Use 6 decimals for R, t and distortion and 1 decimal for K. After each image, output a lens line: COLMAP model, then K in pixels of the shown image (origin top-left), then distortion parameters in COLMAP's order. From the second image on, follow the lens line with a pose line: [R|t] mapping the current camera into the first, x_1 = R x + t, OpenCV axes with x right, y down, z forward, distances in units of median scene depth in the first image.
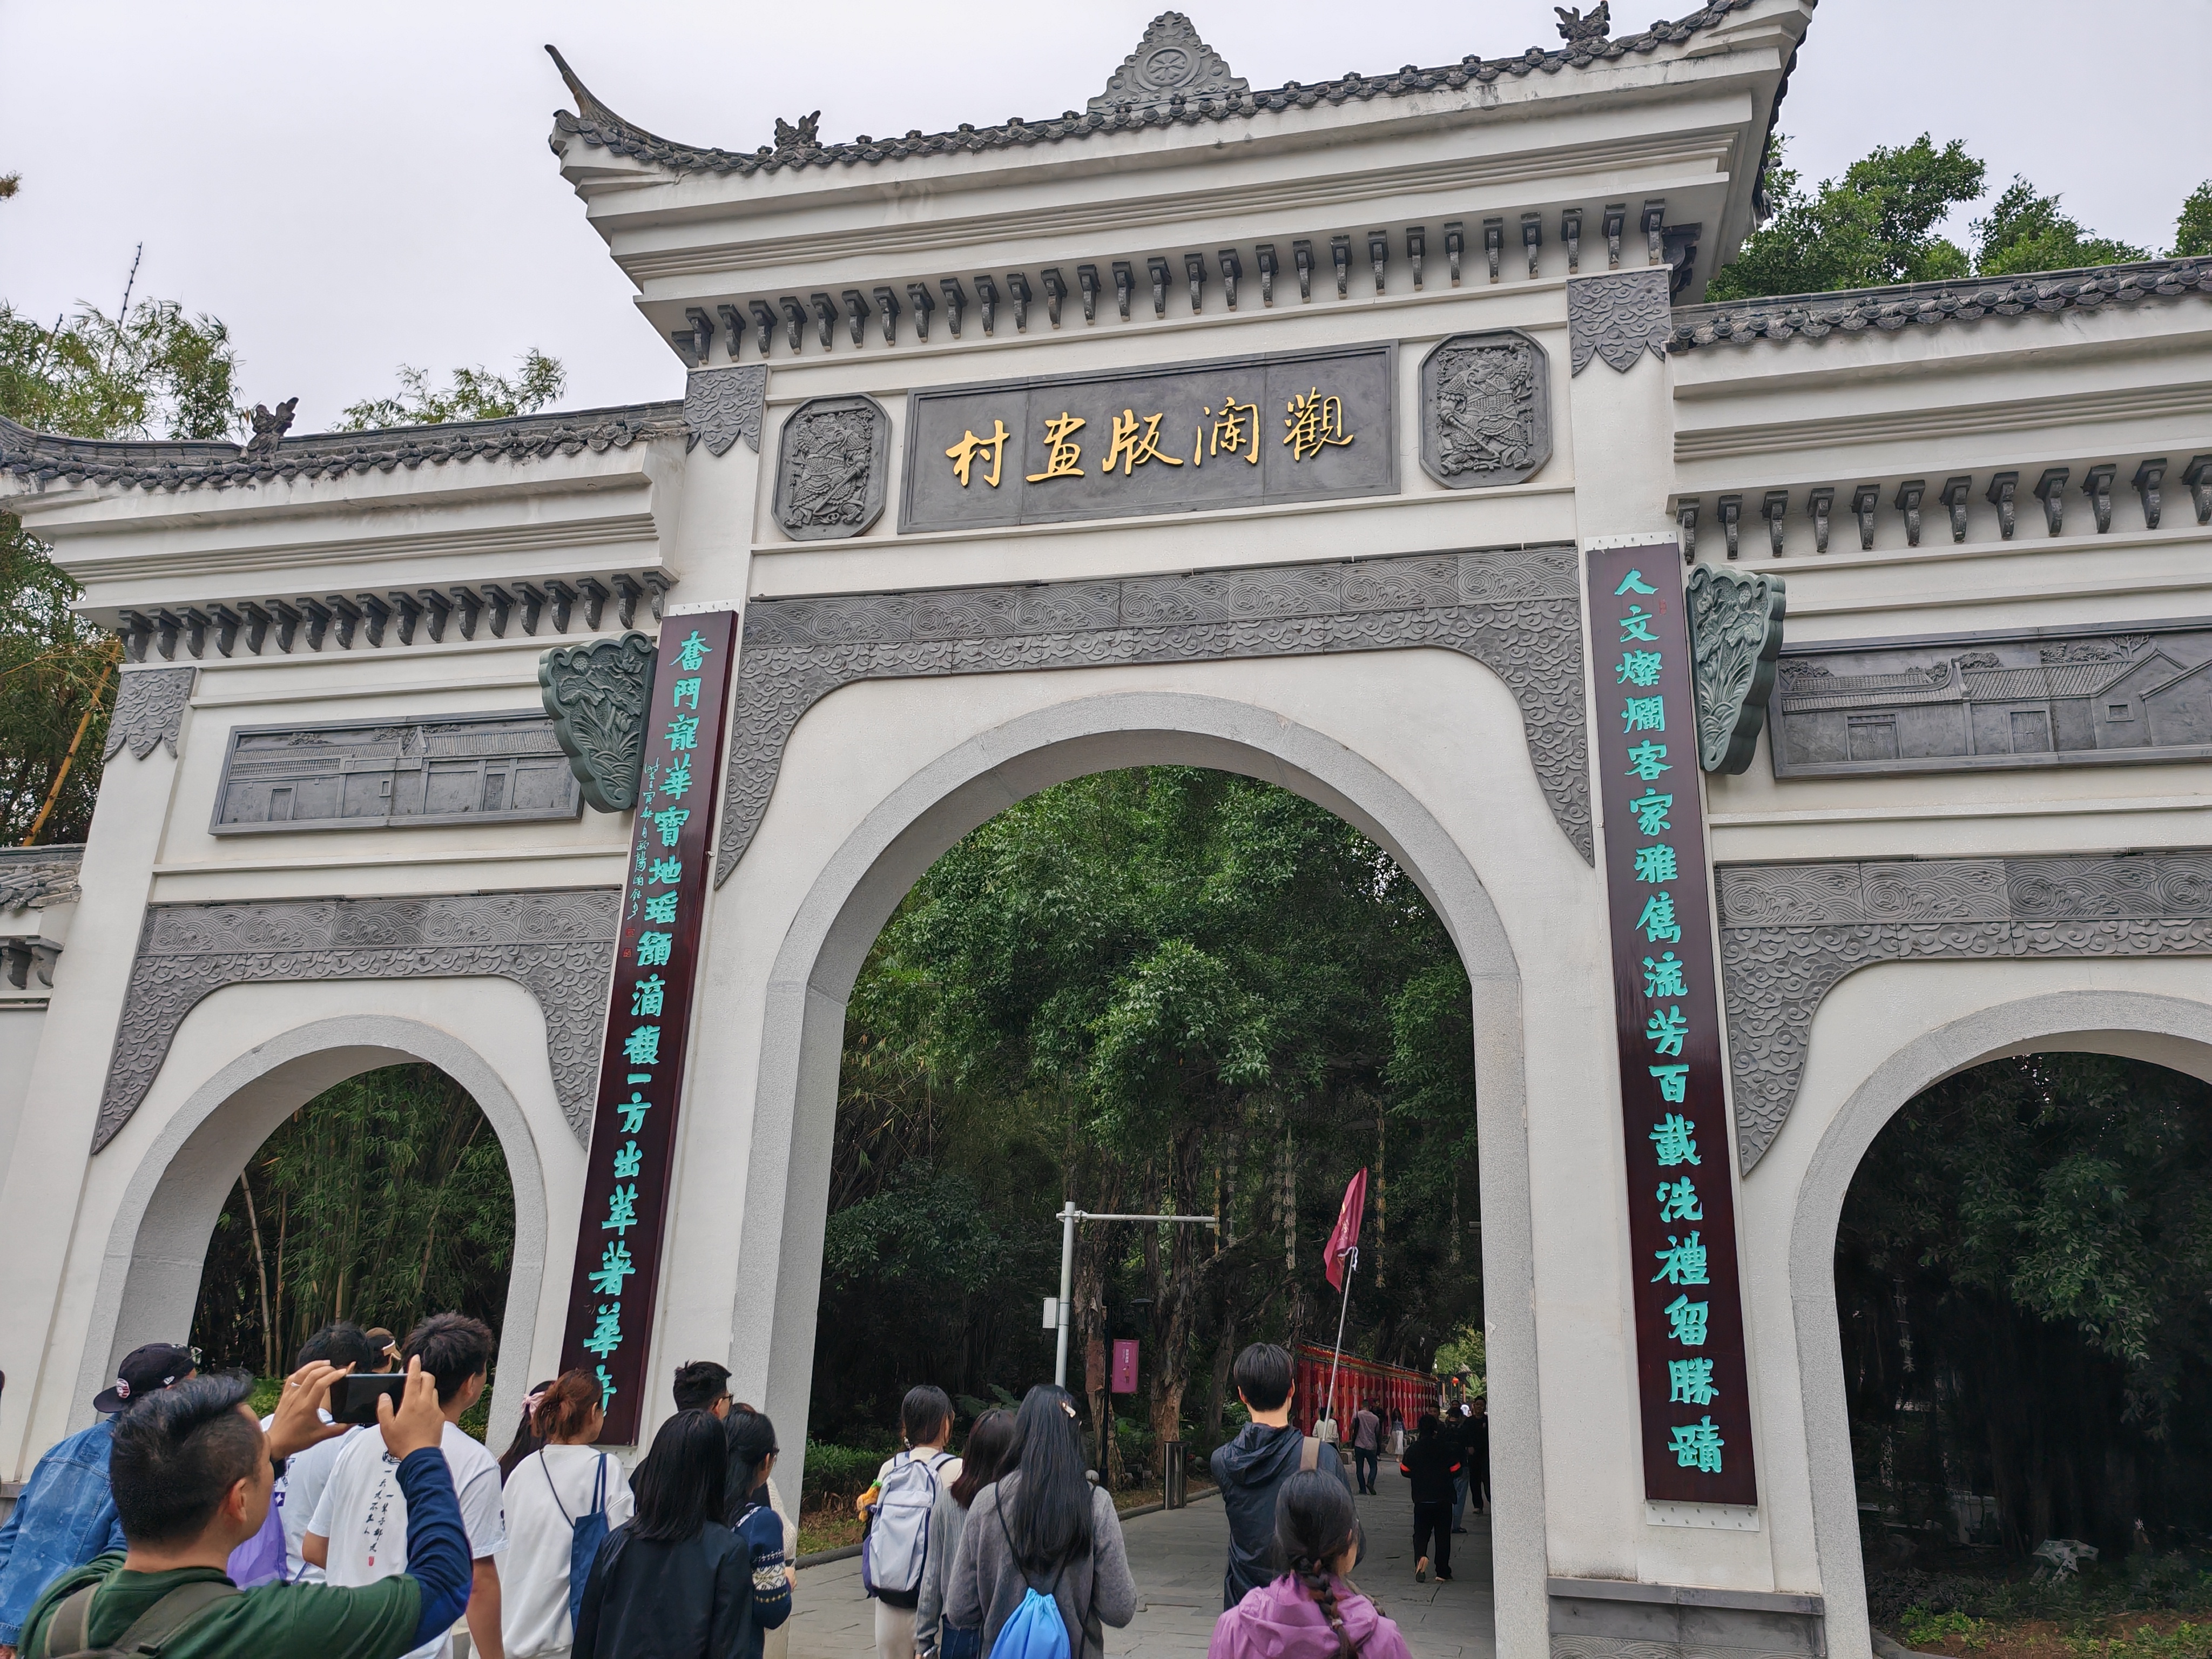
lens RADIAL K [[1682.0, 0, 1104.0], [0, 1682.0, 759.9], [0, 0, 1]] dist [0.132018, -0.162874]
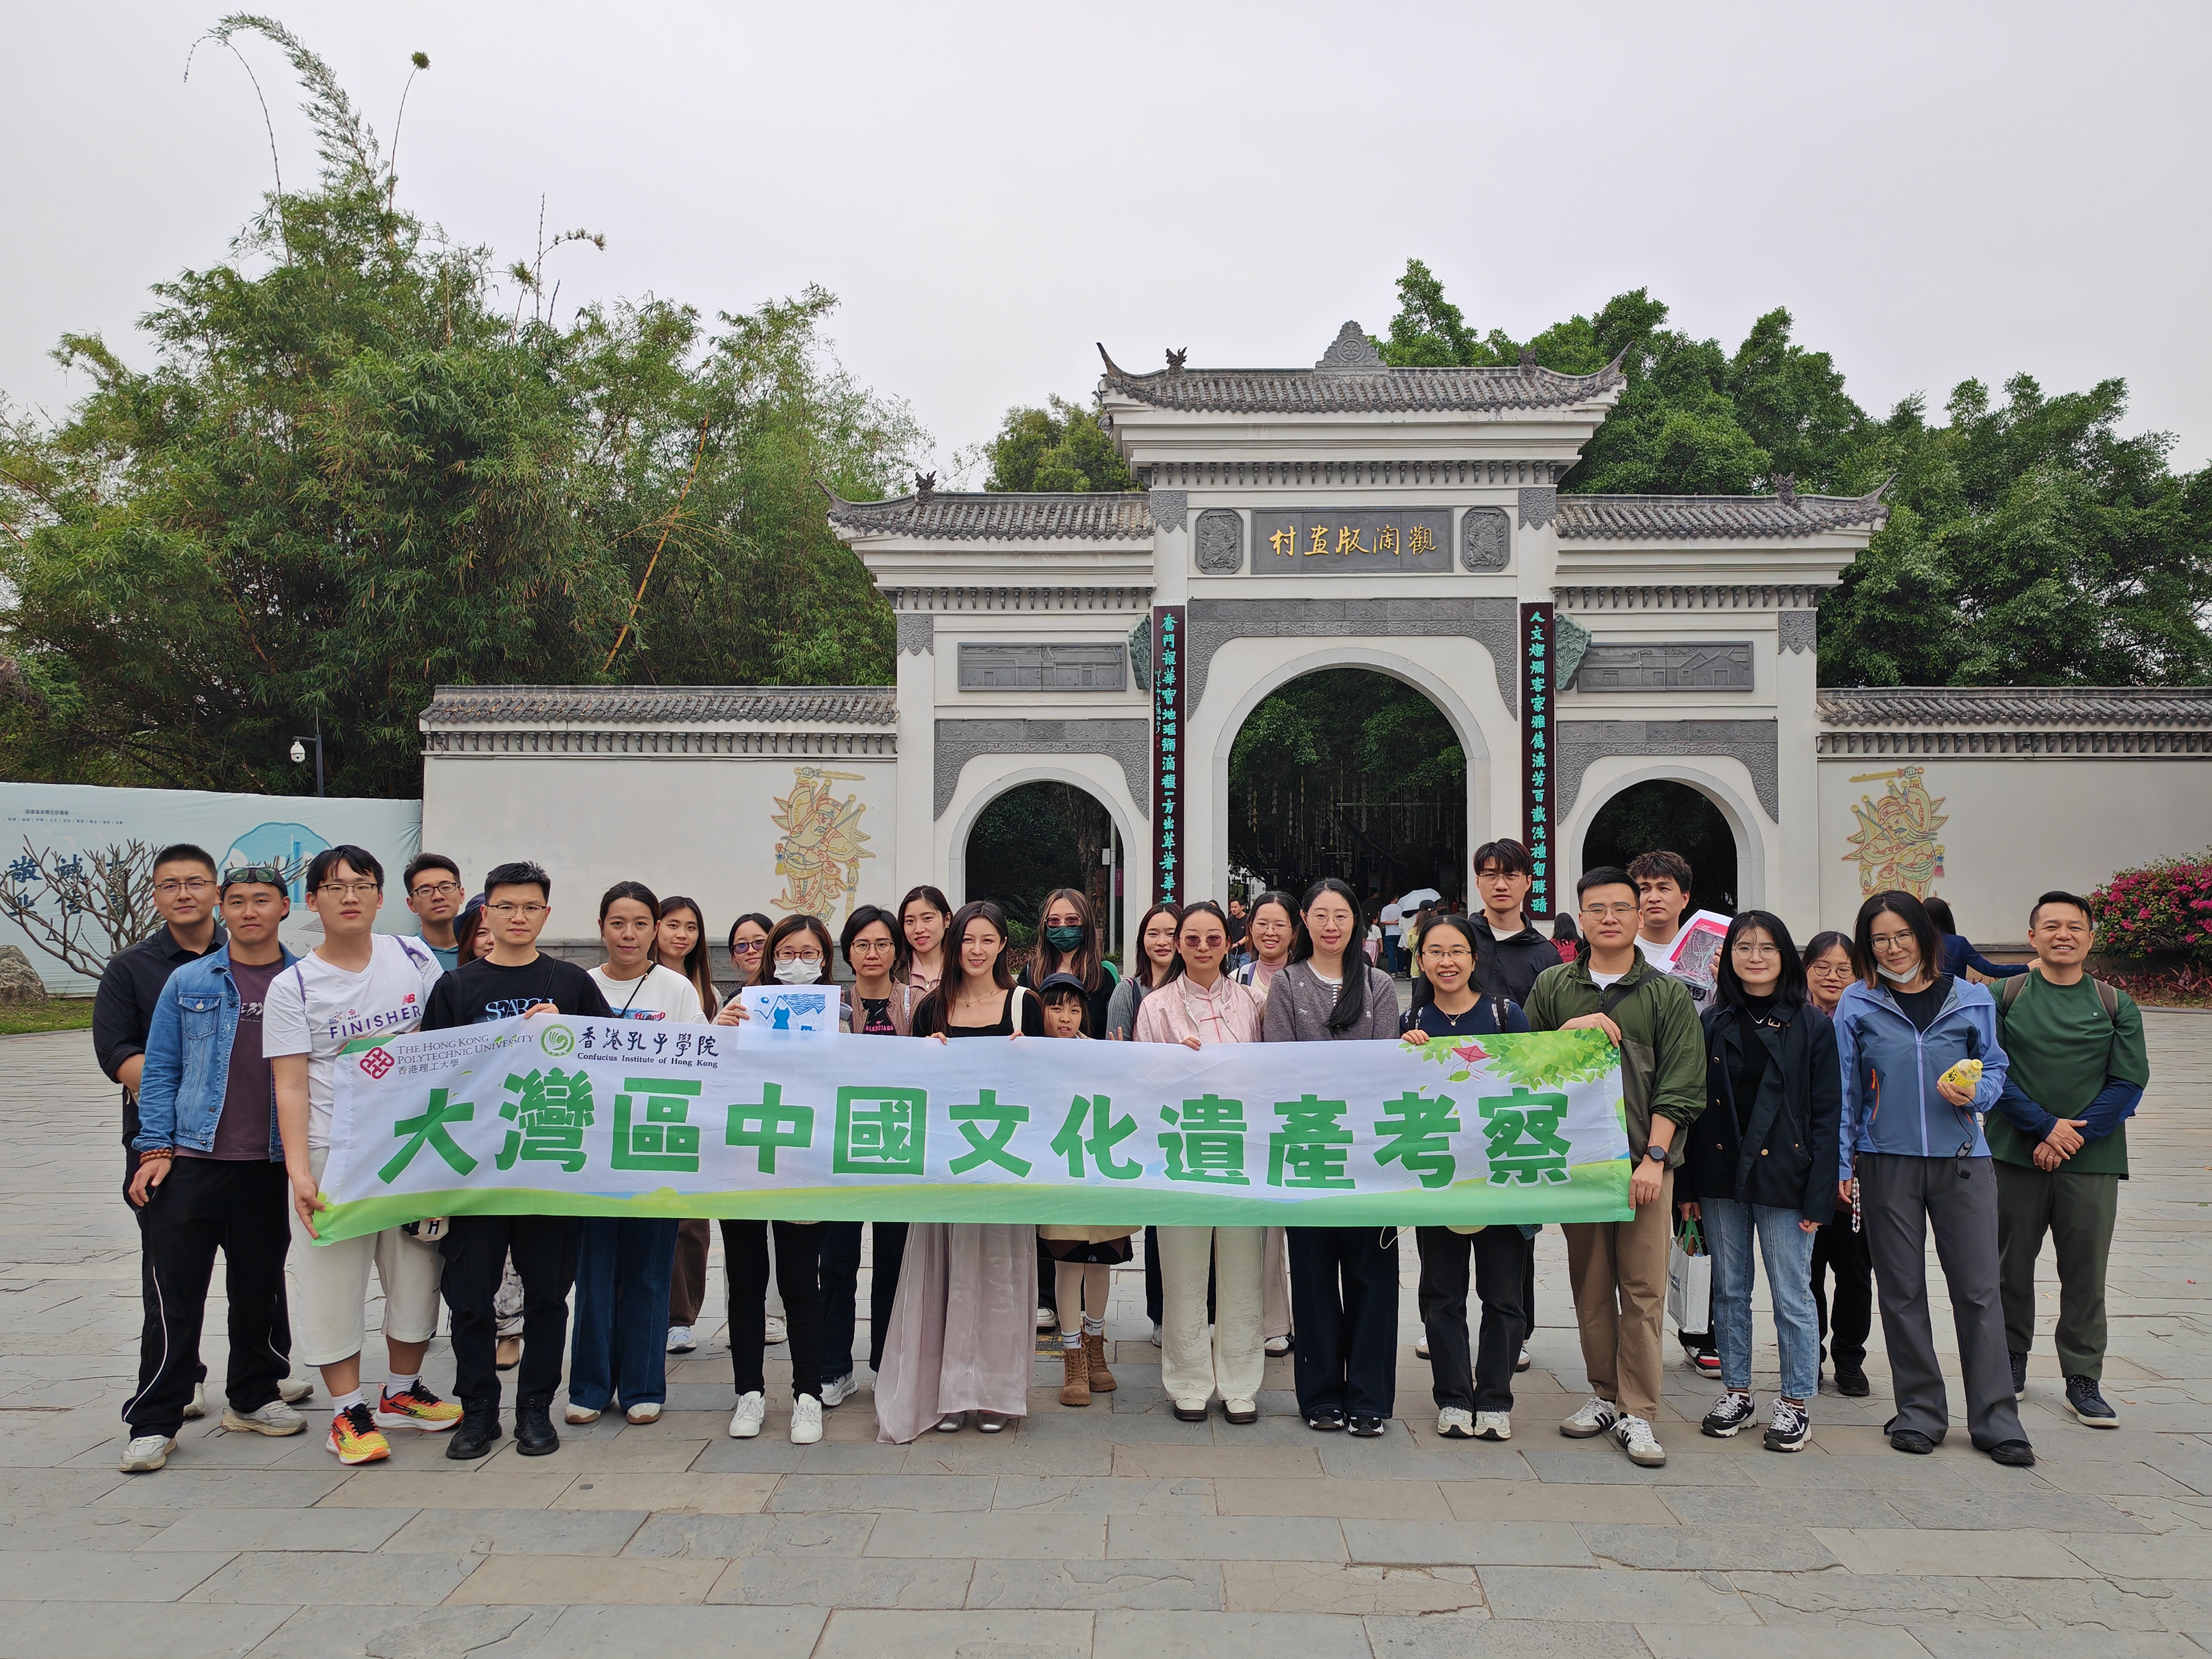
lens RADIAL K [[1682.0, 0, 1104.0], [0, 1682.0, 759.9], [0, 0, 1]] dist [0.132018, -0.162874]
pose [[0.972334, -0.020821, 0.232664, -0.956439], [-0.044643, 0.961099, 0.272574, -0.562572], [-0.229288, -0.275420, 0.933580, -1.387507]]
